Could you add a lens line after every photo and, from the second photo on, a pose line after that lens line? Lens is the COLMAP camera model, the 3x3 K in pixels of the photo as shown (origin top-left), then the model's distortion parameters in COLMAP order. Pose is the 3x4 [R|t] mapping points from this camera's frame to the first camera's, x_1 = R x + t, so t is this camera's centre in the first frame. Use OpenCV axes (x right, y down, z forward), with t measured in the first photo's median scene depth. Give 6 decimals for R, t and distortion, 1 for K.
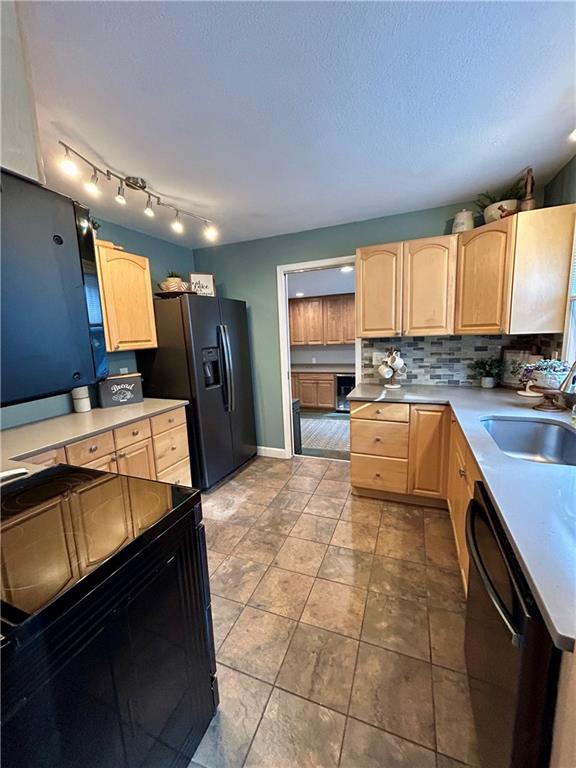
lens RADIAL K [[311.1, 0, 287.2], [0, 311.1, 384.7], [0, 0, 1]] dist [0.000801, -0.000319]
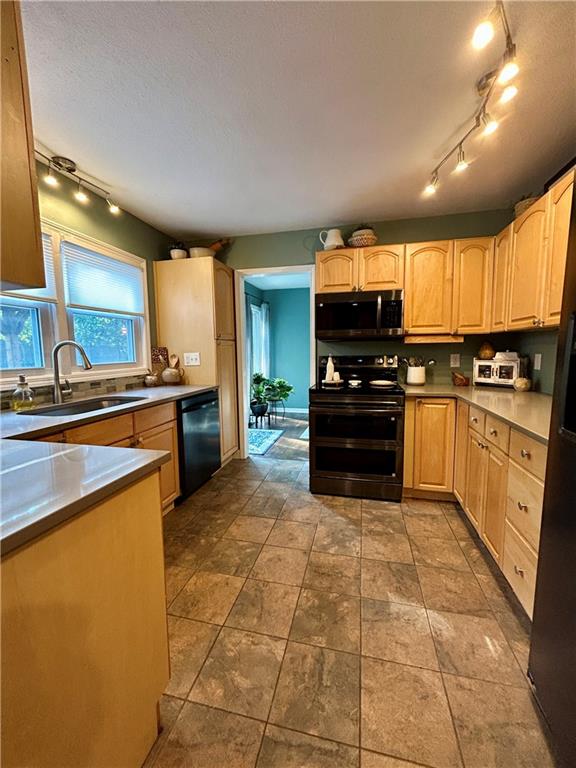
lens RADIAL K [[311.1, 0, 287.2], [0, 311.1, 383.6], [0, 0, 1]] dist [0.000801, -0.000319]
pose [[-0.988591, 0.062260, -0.137155, 0.119915], [0.024328, 0.964619, 0.262525, -0.190035], [0.148647, 0.256193, -0.955128, 1.789765]]
